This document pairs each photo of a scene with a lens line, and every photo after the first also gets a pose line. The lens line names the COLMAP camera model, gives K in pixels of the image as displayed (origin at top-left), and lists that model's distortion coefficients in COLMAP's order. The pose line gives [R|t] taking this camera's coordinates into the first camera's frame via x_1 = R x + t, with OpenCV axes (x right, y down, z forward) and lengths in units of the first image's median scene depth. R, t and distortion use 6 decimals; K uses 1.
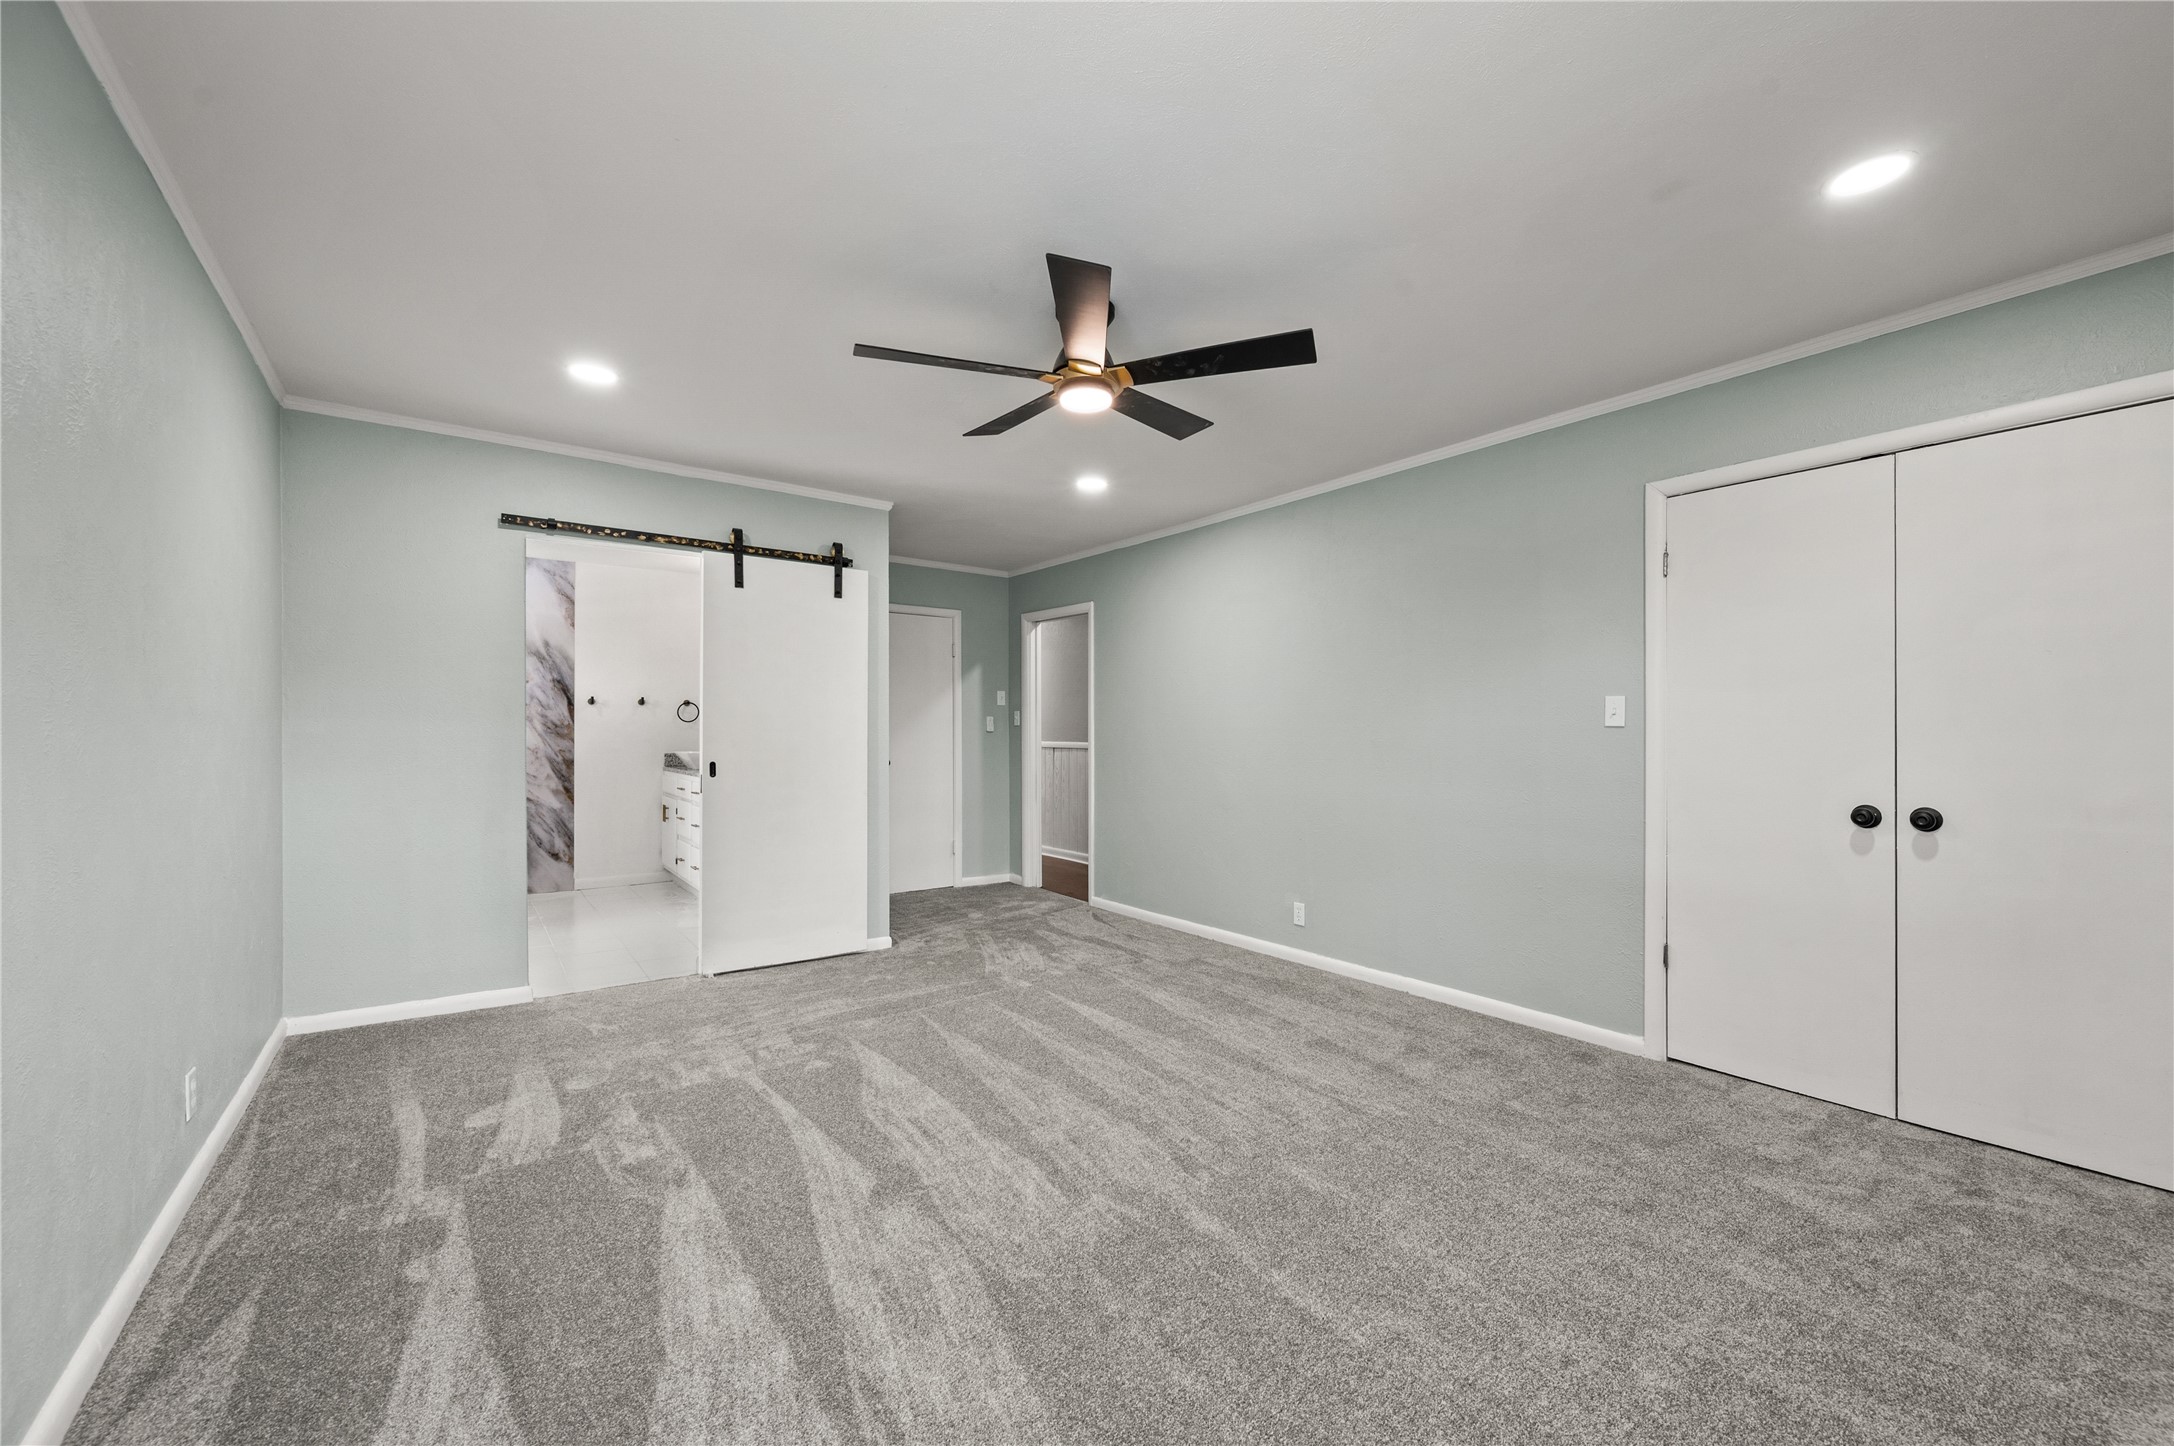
lens RADIAL K [[864.7, 0, 1099.7], [0, 864.7, 715.8], [0, 0, 1]] dist [-0.000105, -0.000033]
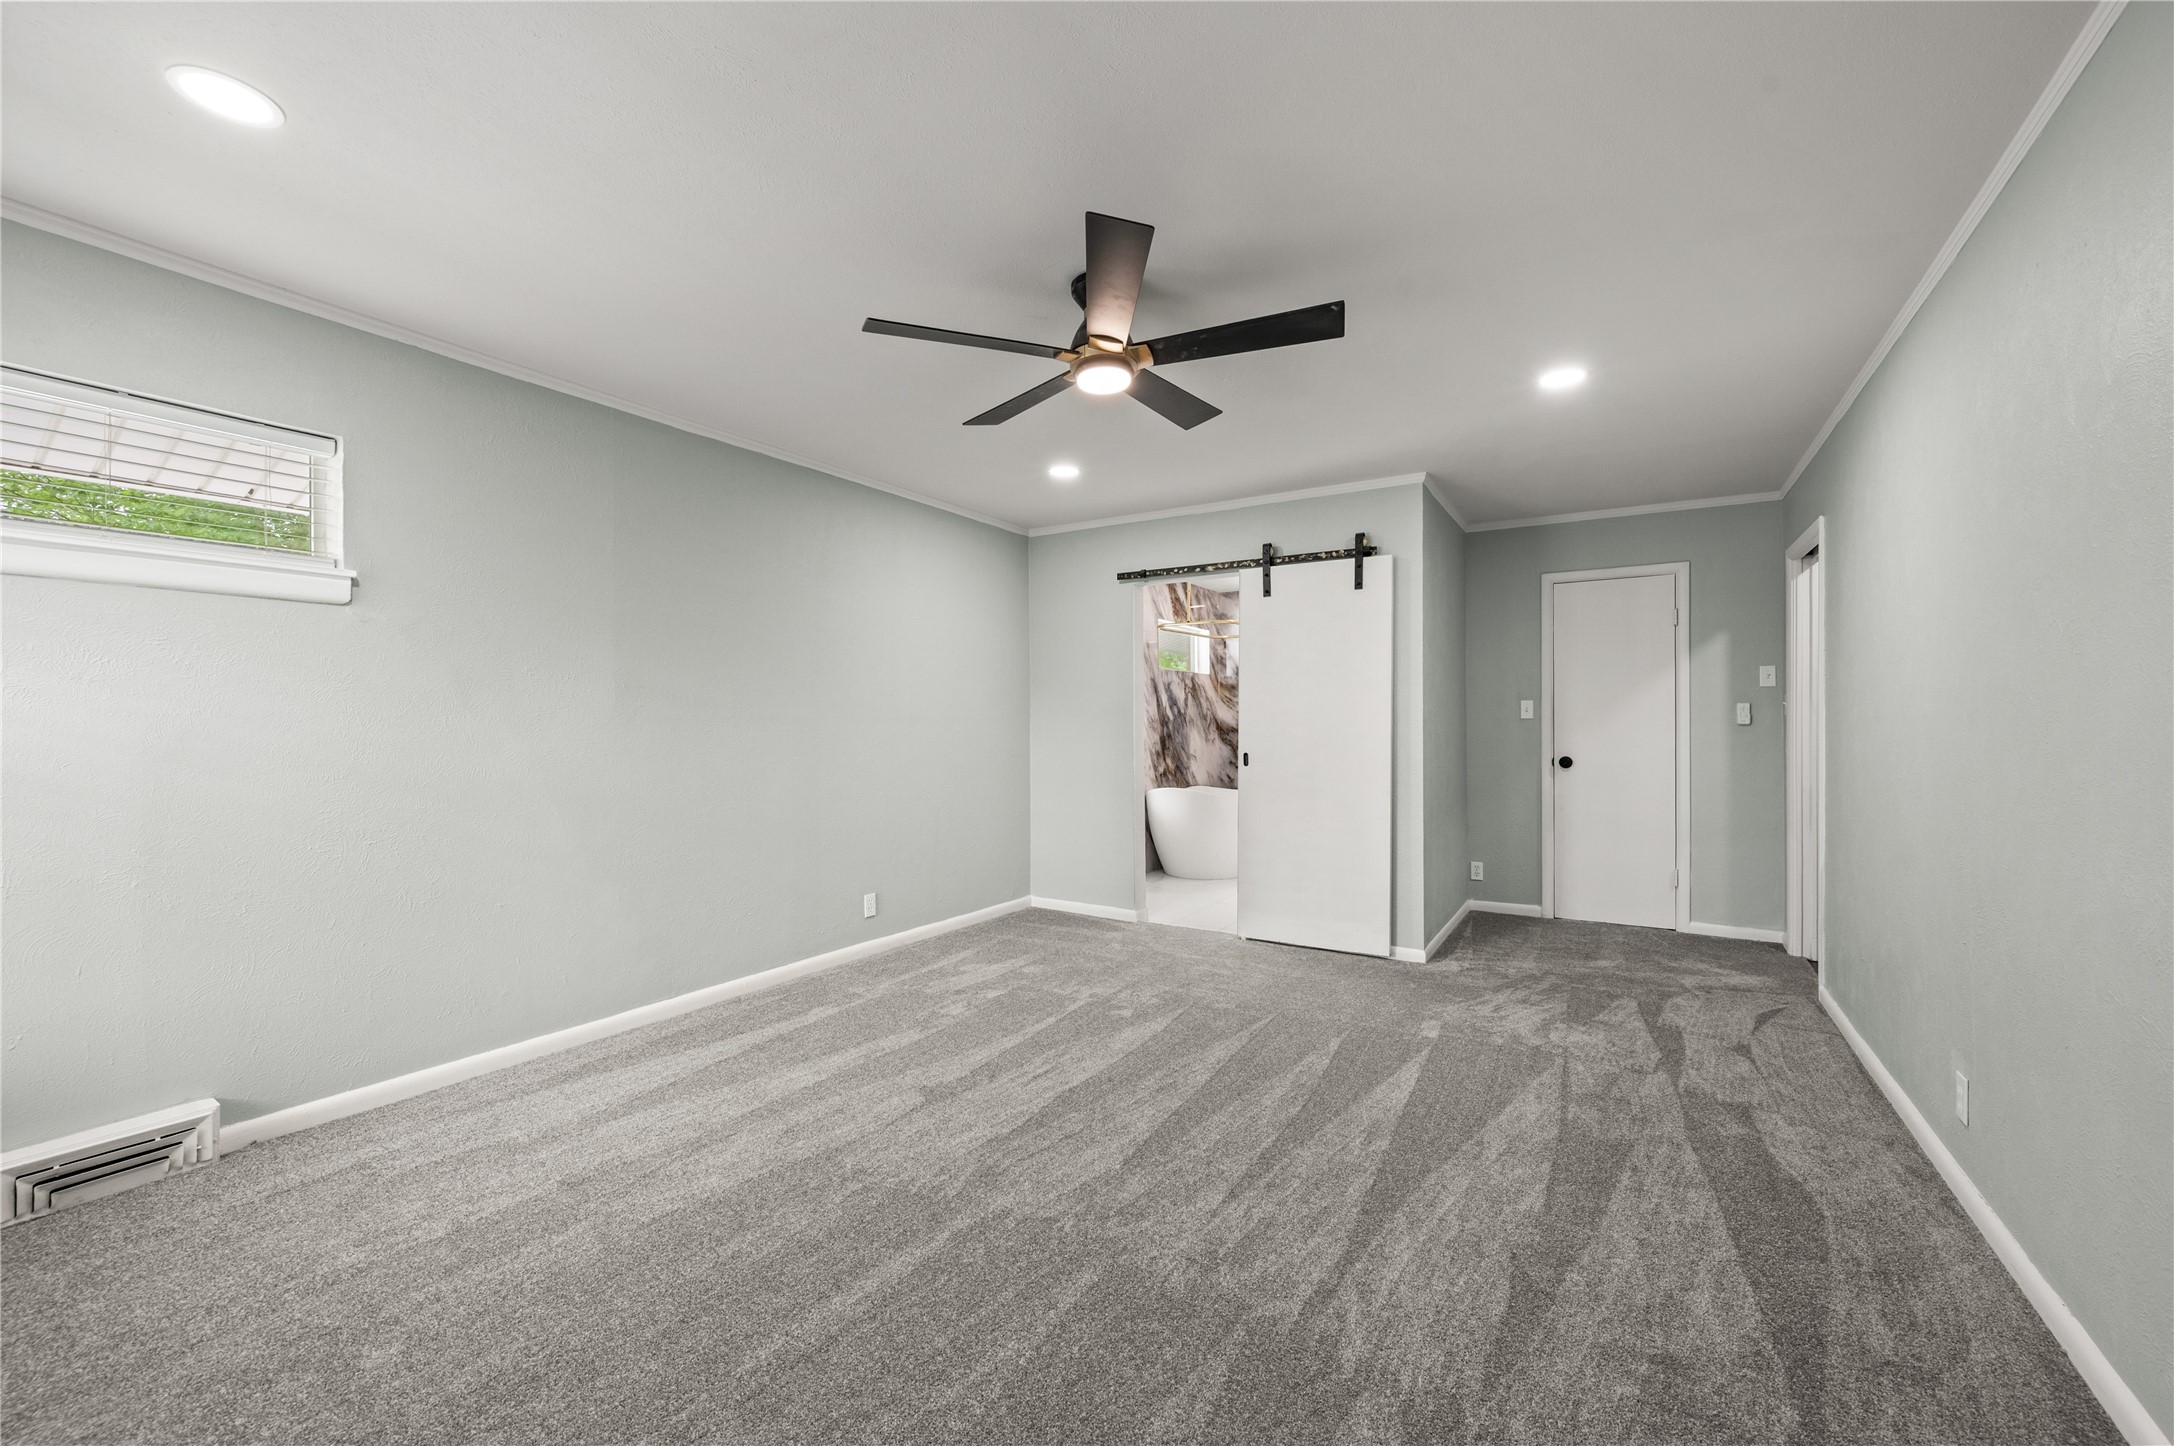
lens RADIAL K [[864.7, 0, 1099.7], [0, 864.7, 715.8], [0, 0, 1]] dist [-0.000105, -0.000033]
pose [[0.360074, -0.015521, -0.932795, 0.550513], [0.020725, 0.999748, -0.008635, 0.010125], [0.932694, -0.016223, 0.360305, 0.406668]]
